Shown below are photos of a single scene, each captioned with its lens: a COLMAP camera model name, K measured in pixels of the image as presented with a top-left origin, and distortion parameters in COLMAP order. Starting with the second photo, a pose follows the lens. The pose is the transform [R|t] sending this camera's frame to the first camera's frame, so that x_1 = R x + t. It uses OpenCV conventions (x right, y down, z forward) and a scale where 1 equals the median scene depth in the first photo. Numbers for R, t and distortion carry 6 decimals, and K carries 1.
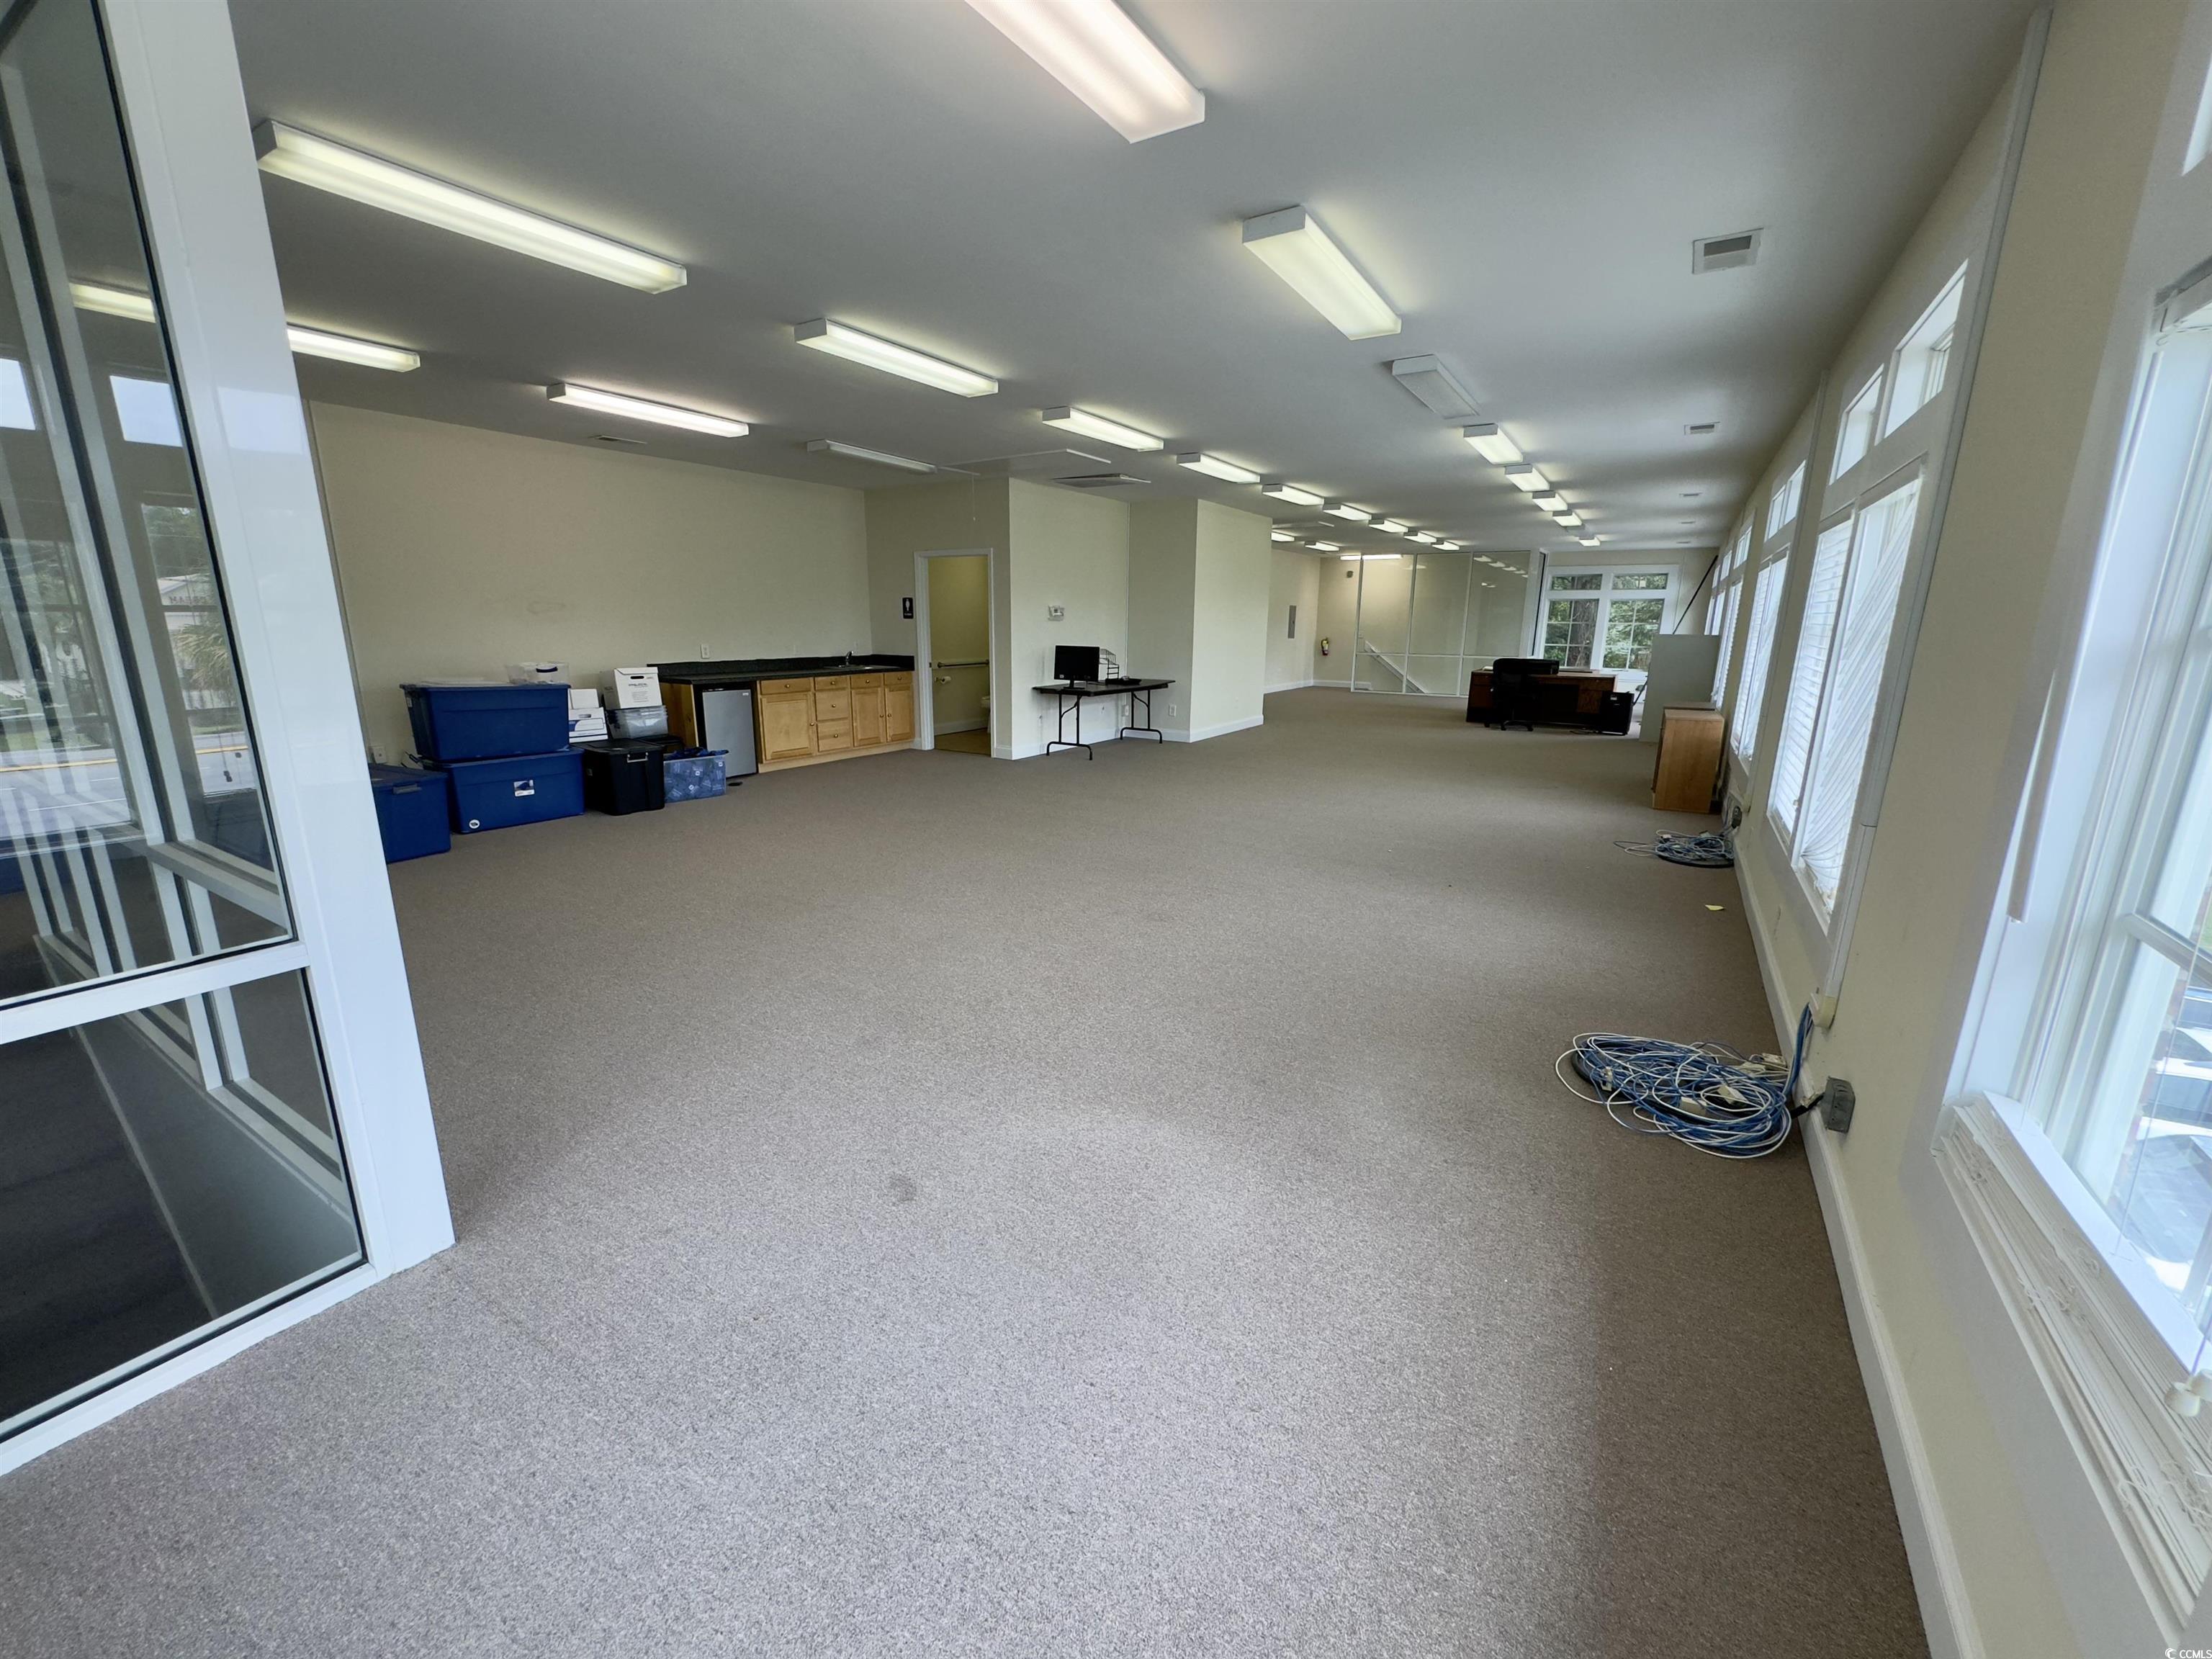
lens RADIAL K [[883.9, 0, 1113.2], [0, 883.9, 827.8], [0, 0, 1]] dist [0.001237, 0.000033]
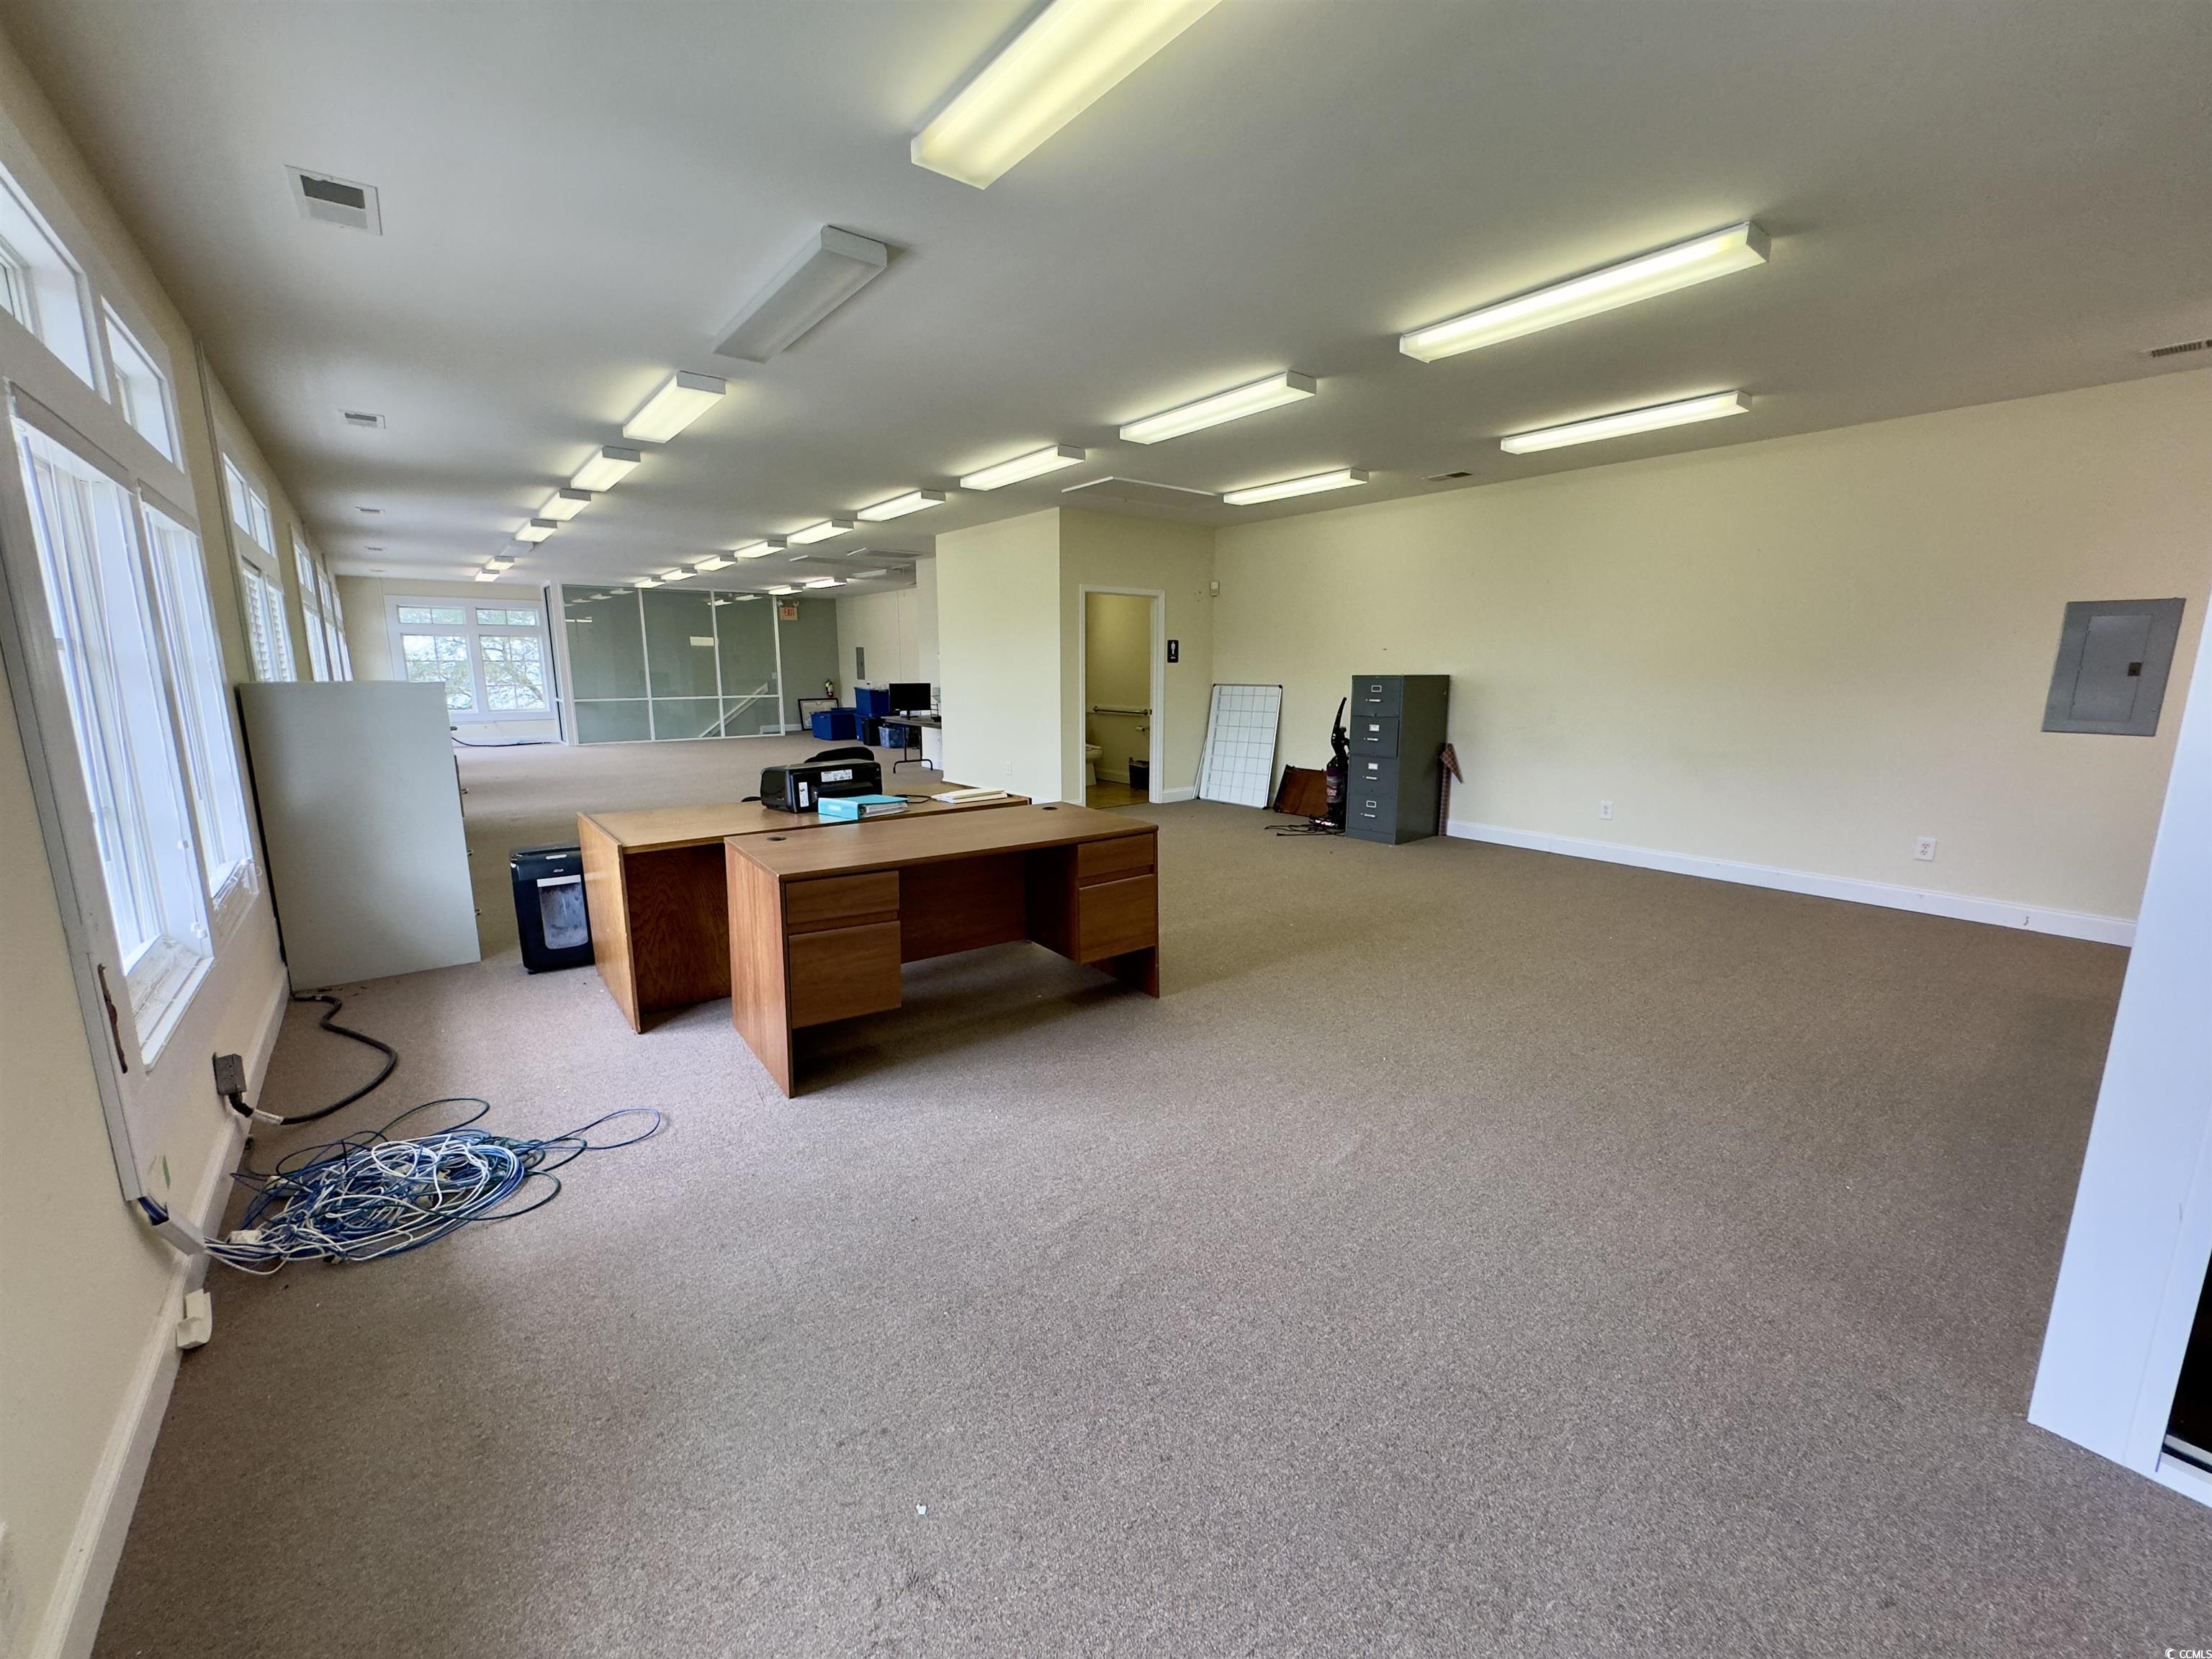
lens RADIAL K [[883.9, 0, 1105.5], [0, 883.9, 822.7], [0, 0, 1]] dist [0.001237, 0.000033]
pose [[-0.352403, 0.143606, -0.924764, 1.075475], [-0.232921, 0.943602, 0.235292, -0.380775], [0.906399, 0.298315, -0.299080, 1.660375]]
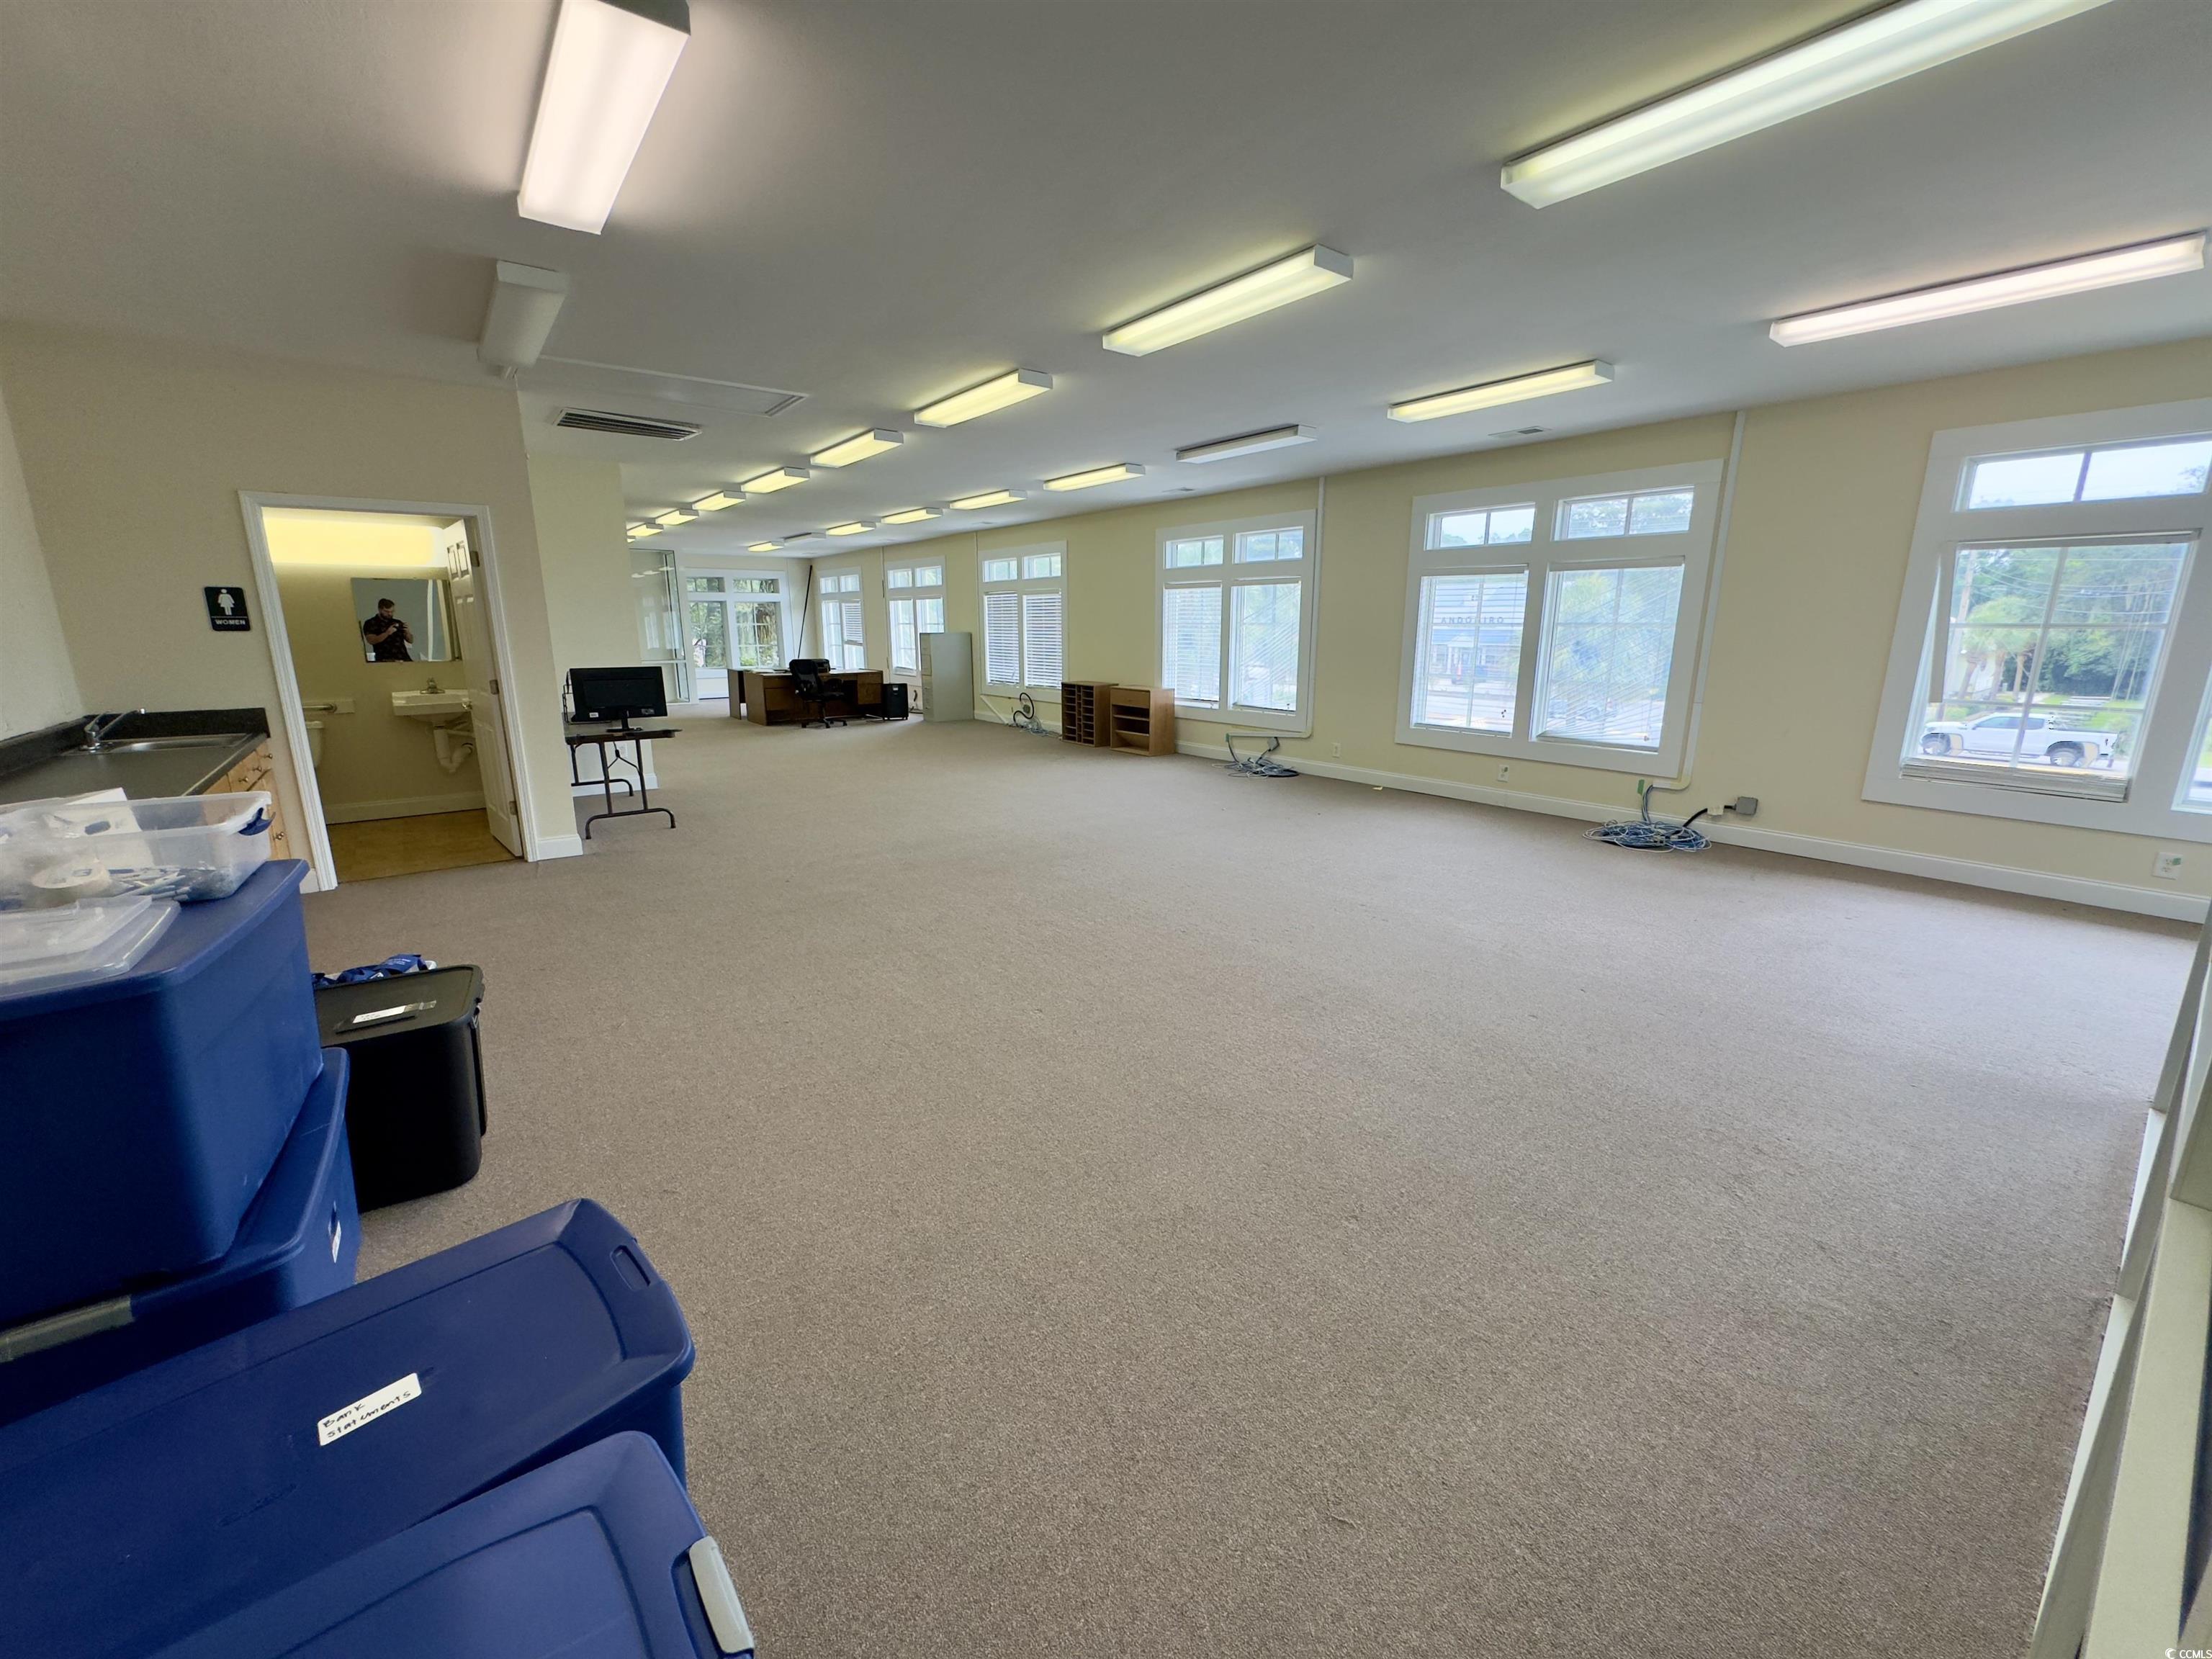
lens RADIAL K [[883.9, 0, 1103.6], [0, 883.9, 826.0], [0, 0, 1]] dist [0.001237, 0.000033]
pose [[0.355600, -0.218730, 0.908684, -0.522475], [0.220175, 0.964473, 0.145997, -0.102326], [-0.908335, 0.148153, 0.391125, 0.405370]]
